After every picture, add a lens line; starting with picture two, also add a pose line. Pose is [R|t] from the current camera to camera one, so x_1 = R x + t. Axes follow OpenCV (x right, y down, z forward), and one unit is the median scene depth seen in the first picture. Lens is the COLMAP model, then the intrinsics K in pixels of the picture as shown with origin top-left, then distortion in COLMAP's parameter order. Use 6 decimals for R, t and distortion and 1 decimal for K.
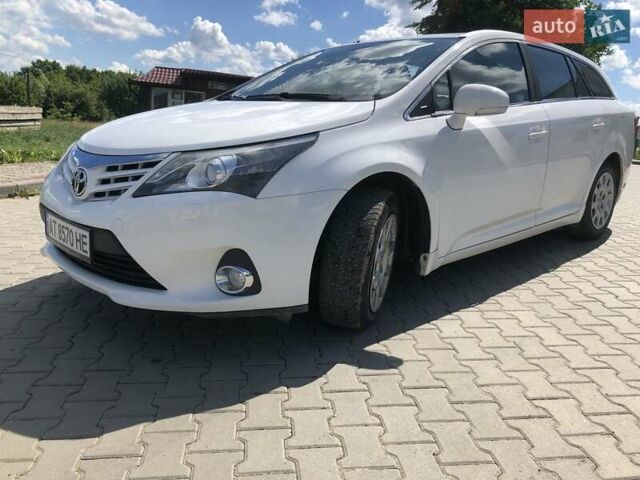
lens RADIAL K [[518.4, 0, 323.5], [0, 518.4, 240.6], [0, 0, 1]] dist [0.032929, -0.045340]
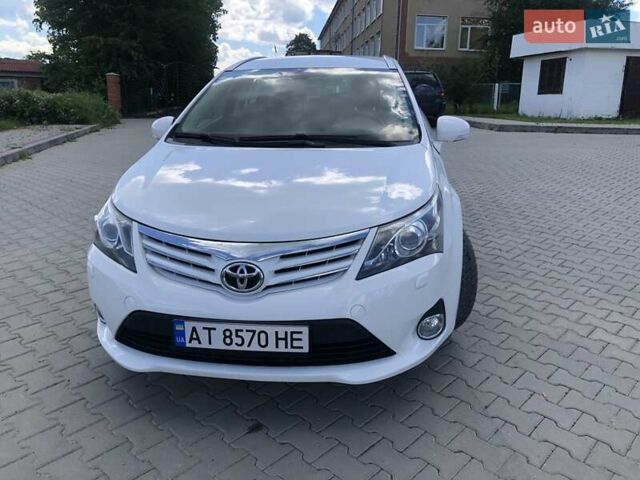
lens RADIAL K [[518.4, 0, 320.4], [0, 518.4, 240.6], [0, 0, 1]] dist [0.032929, -0.045340]
pose [[0.771463, -0.226822, 0.594472, -0.961353], [0.182391, 0.973927, 0.134910, -0.293743], [-0.609573, 0.004349, 0.792718, 0.232628]]
